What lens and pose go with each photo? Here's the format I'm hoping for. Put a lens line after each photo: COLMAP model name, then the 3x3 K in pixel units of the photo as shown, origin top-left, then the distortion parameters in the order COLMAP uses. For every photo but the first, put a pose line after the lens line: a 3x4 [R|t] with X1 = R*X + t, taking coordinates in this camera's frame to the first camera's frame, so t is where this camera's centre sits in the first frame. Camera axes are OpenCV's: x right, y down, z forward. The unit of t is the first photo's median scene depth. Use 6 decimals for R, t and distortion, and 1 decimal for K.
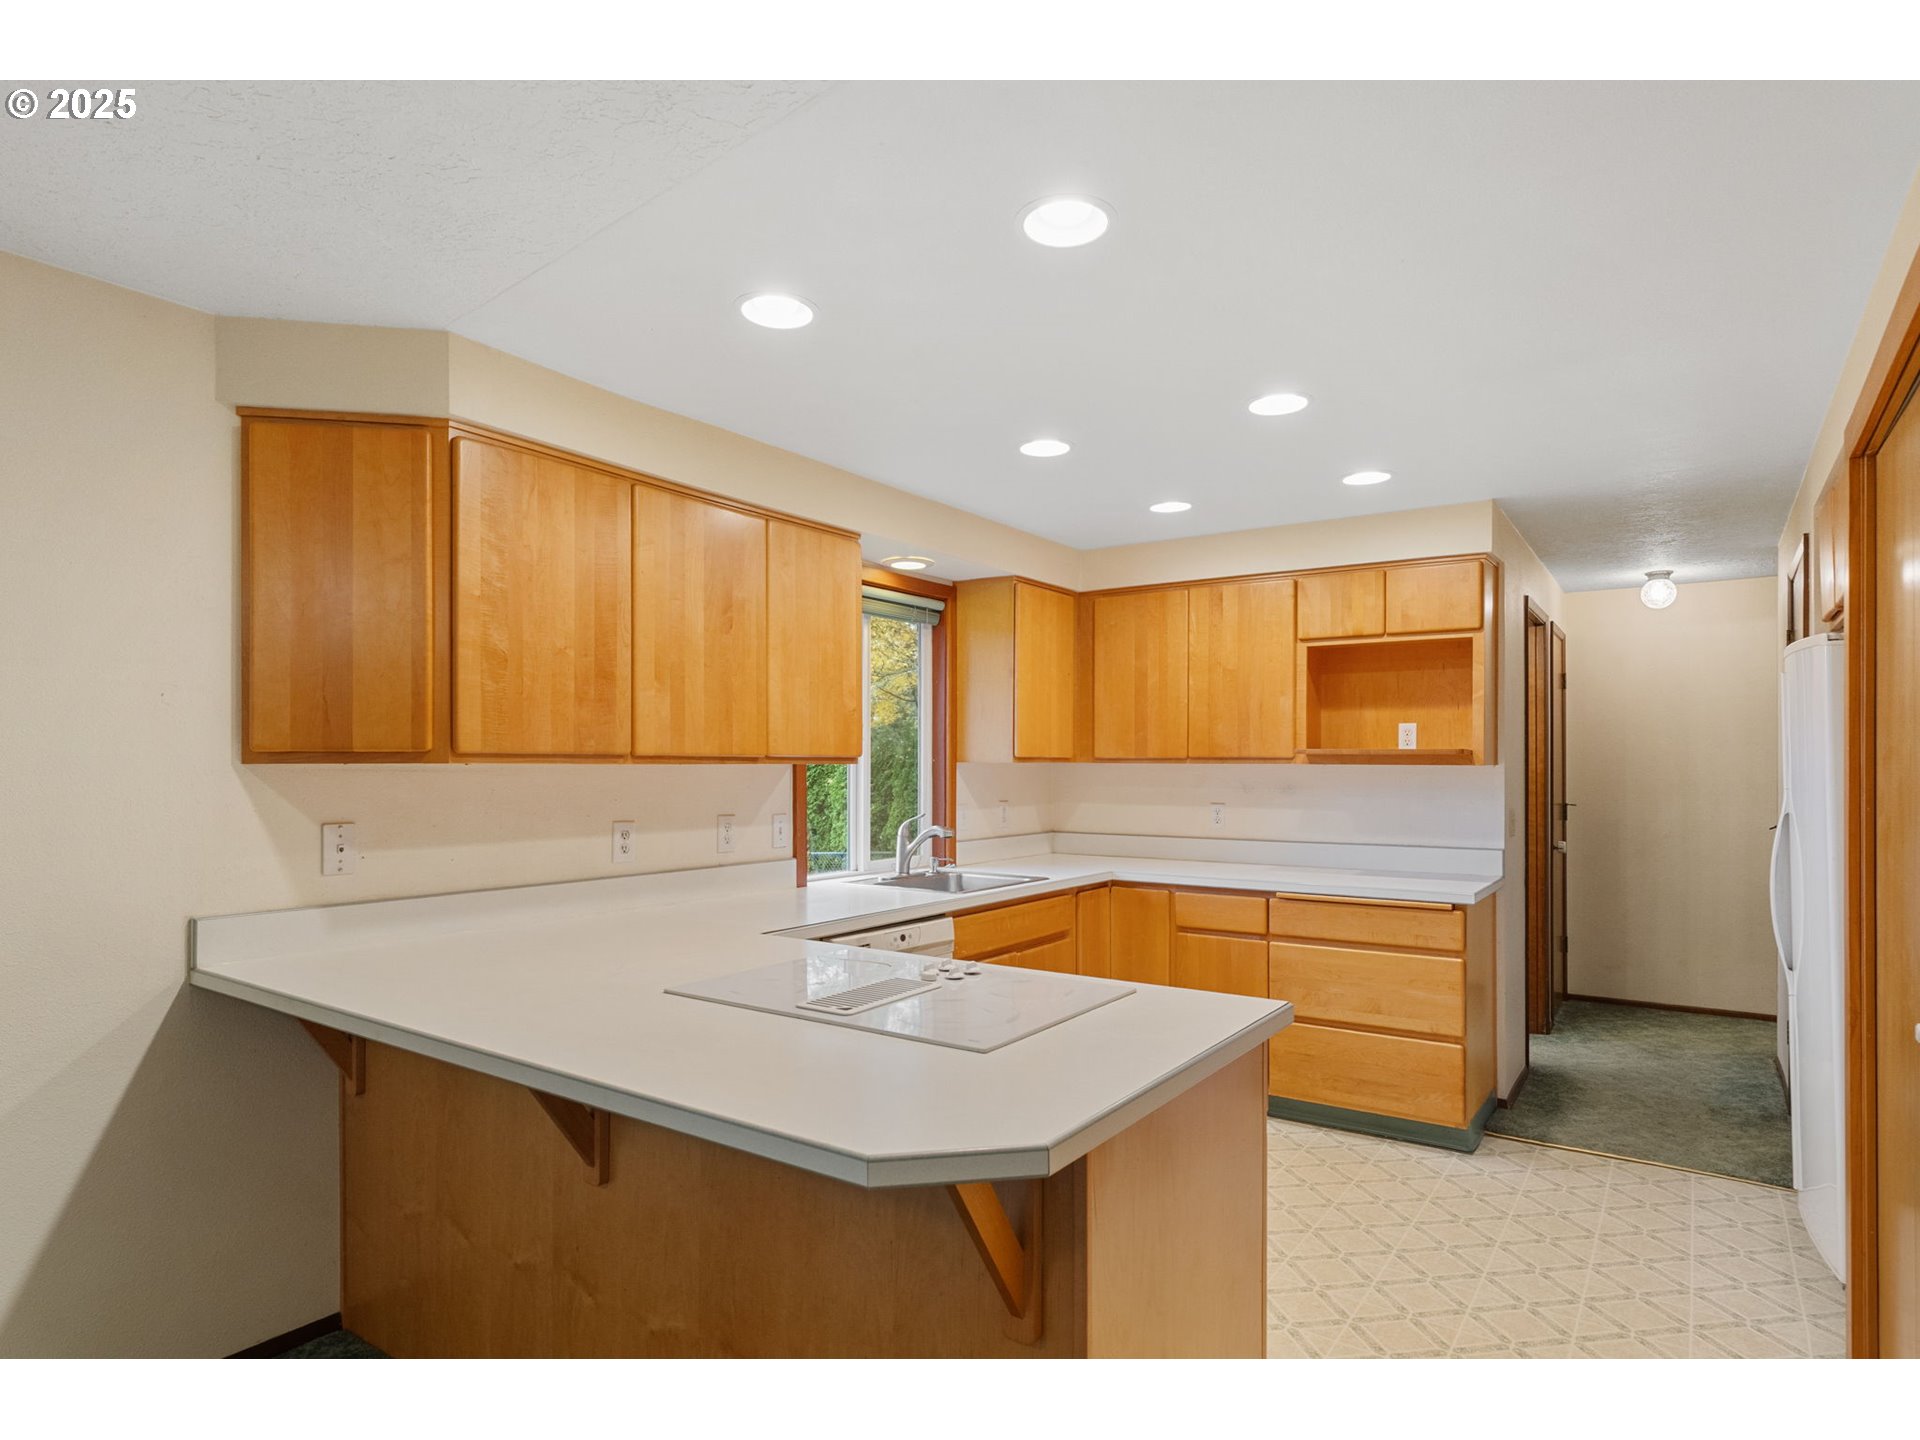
lens RADIAL K [[1080.3, 0, 958.3], [0, 1080.3, 766.1], [0, 0, 1]] dist [-0.002926, -0.001035]
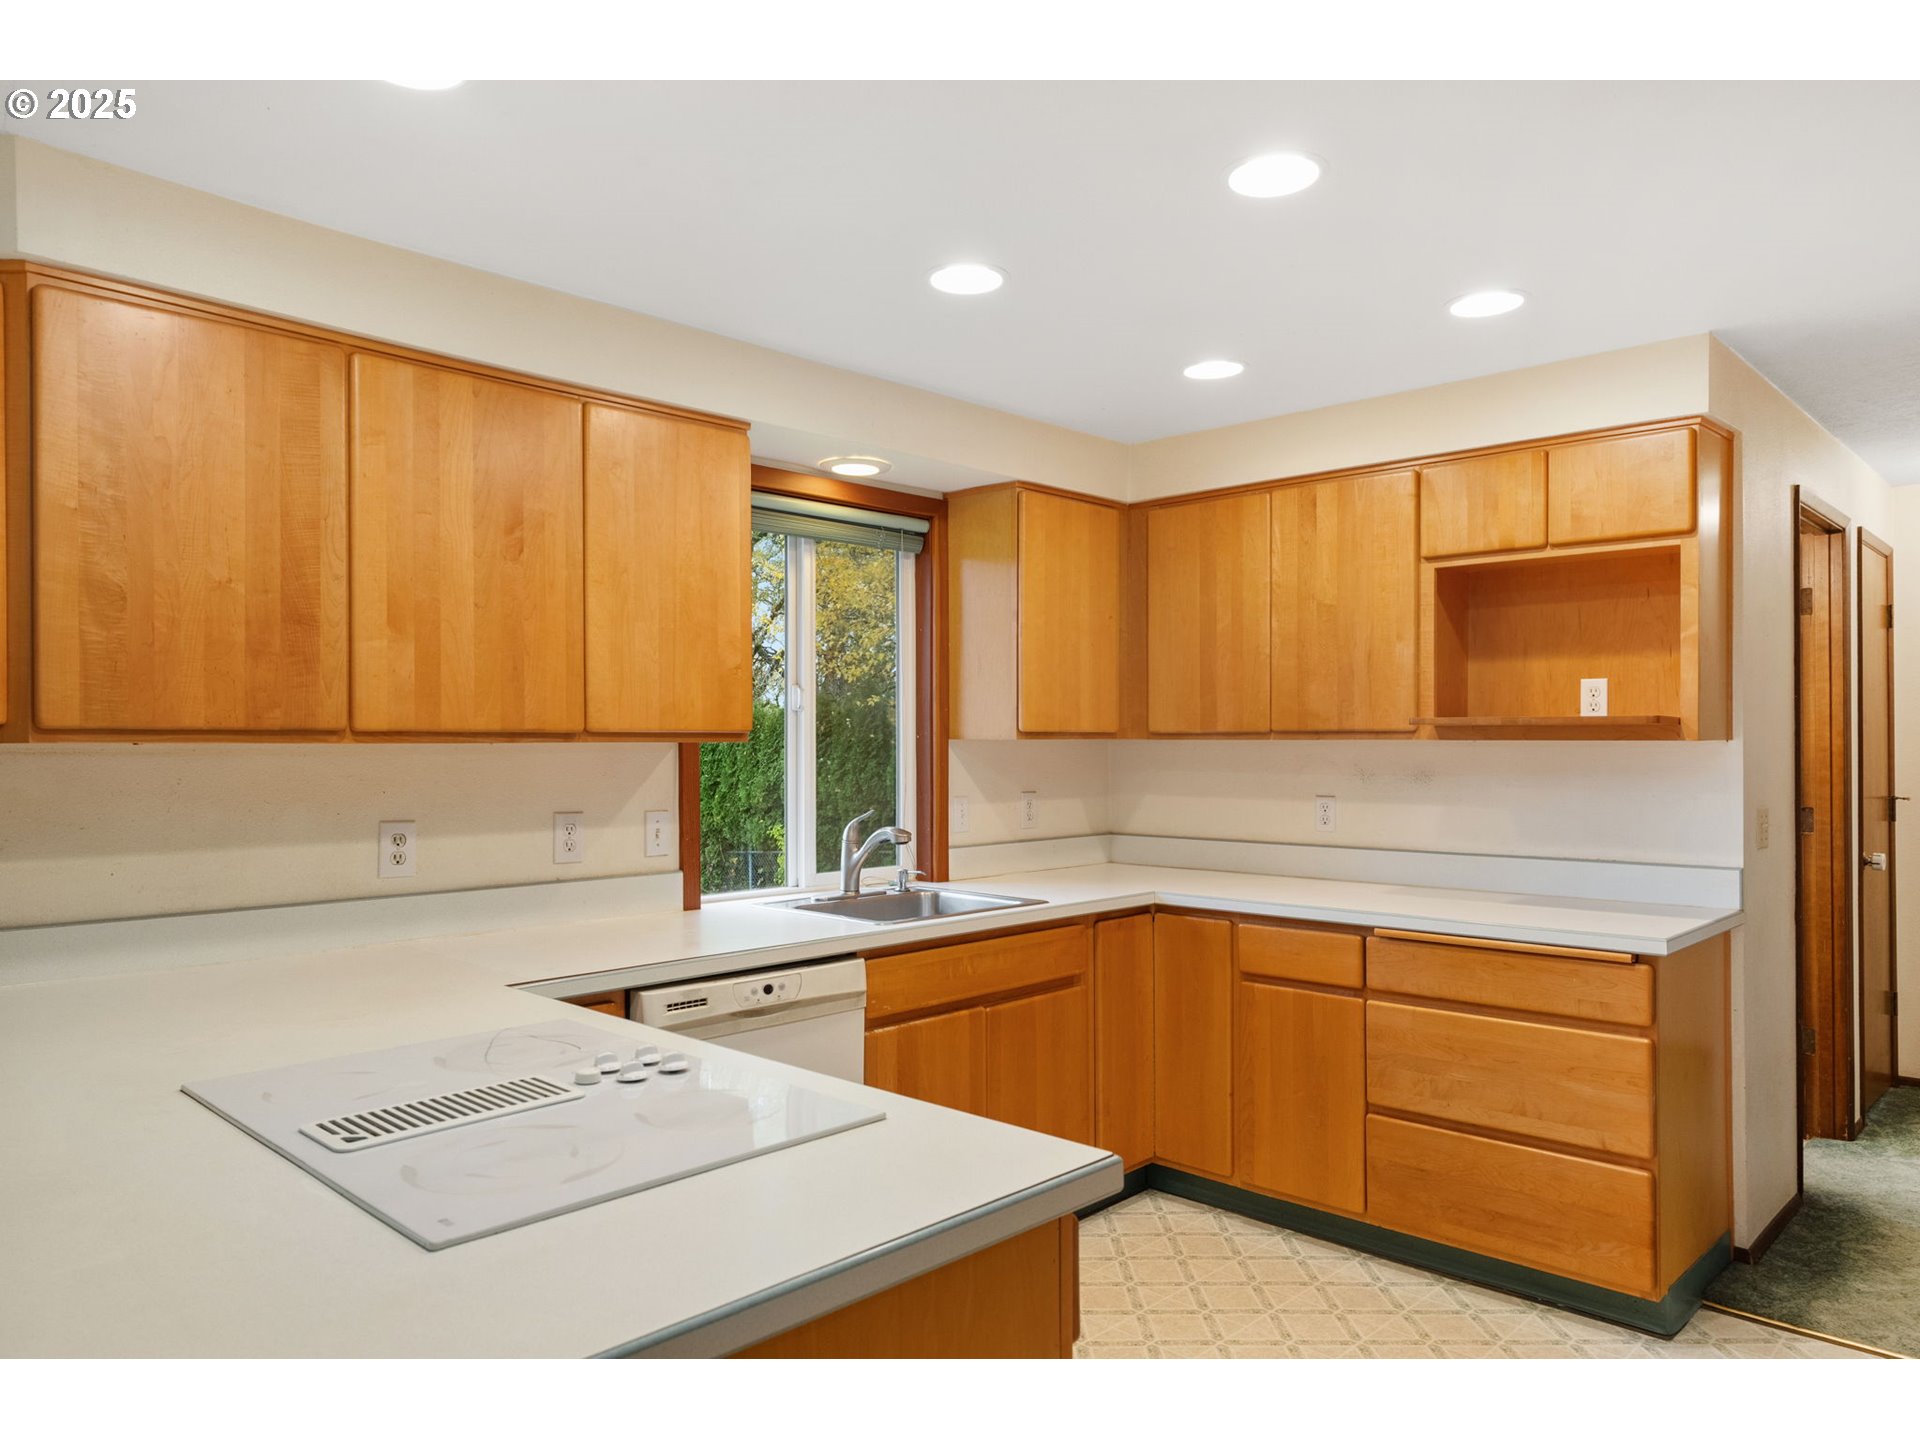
lens RADIAL K [[1293.2, 0, 962.7], [0, 1293.2, 745.3], [0, 0, 1]] dist [-0.002616, 0.004951]
pose [[0.987594, -0.003484, -0.156989, 0.182553], [0.003489, 0.999994, -0.000241, 0.000986], [0.156989, -0.000310, 0.987600, 0.168721]]
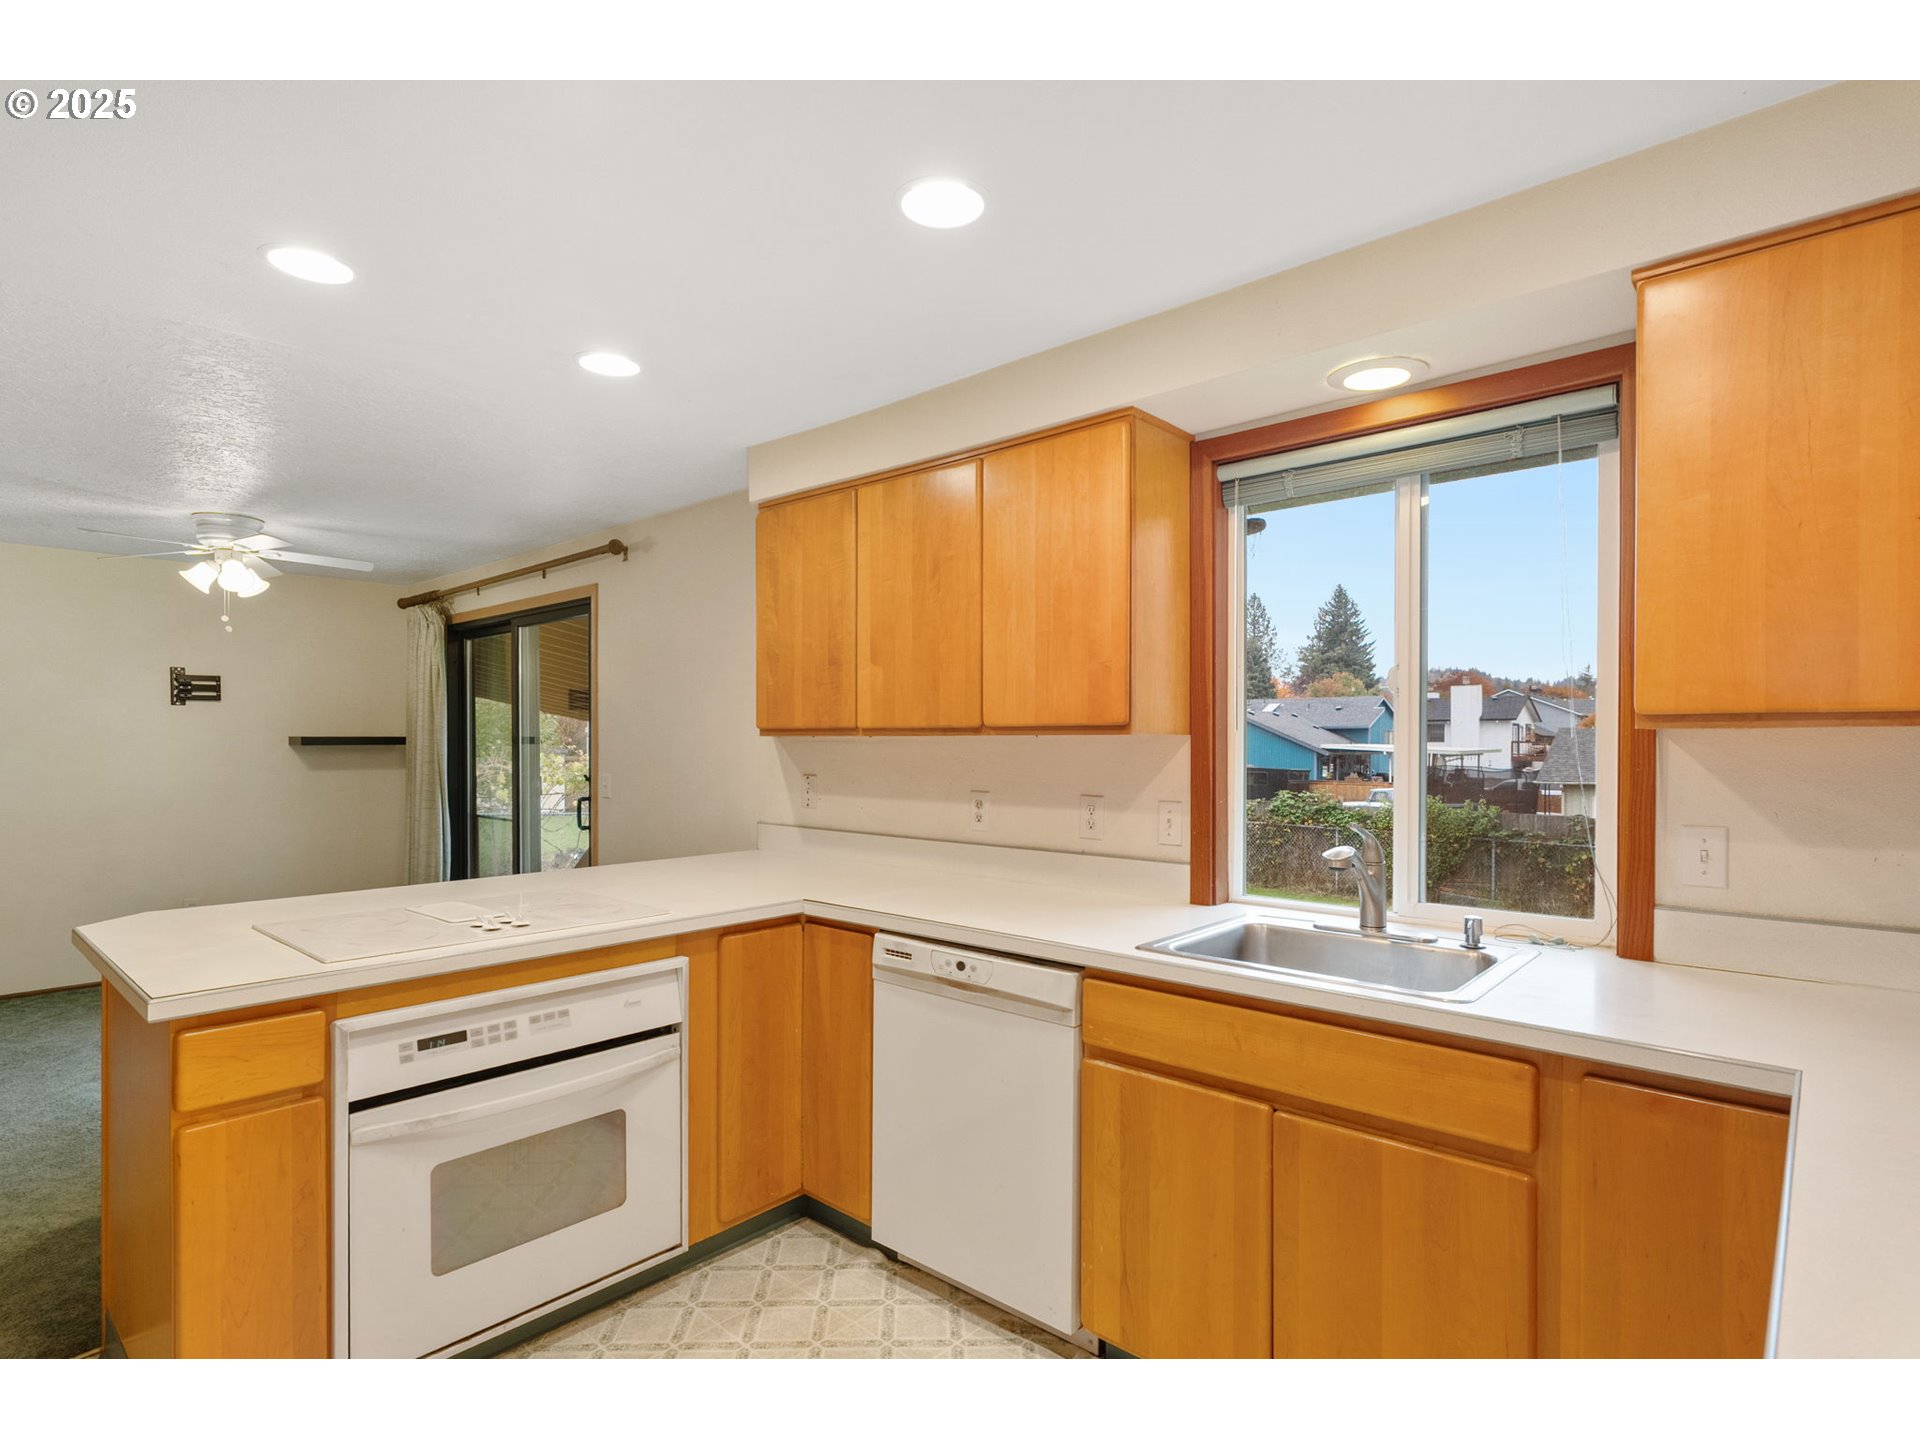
lens RADIAL K [[969.7, 0, 954.3], [0, 969.7, 750.2], [0, 0, 1]] dist [0.002535, 0.000554]
pose [[-0.120866, 0.006441, -0.992648, 0.544648], [-0.003698, 0.999969, 0.006939, 0.004542], [0.992662, 0.004510, -0.120839, 0.954551]]
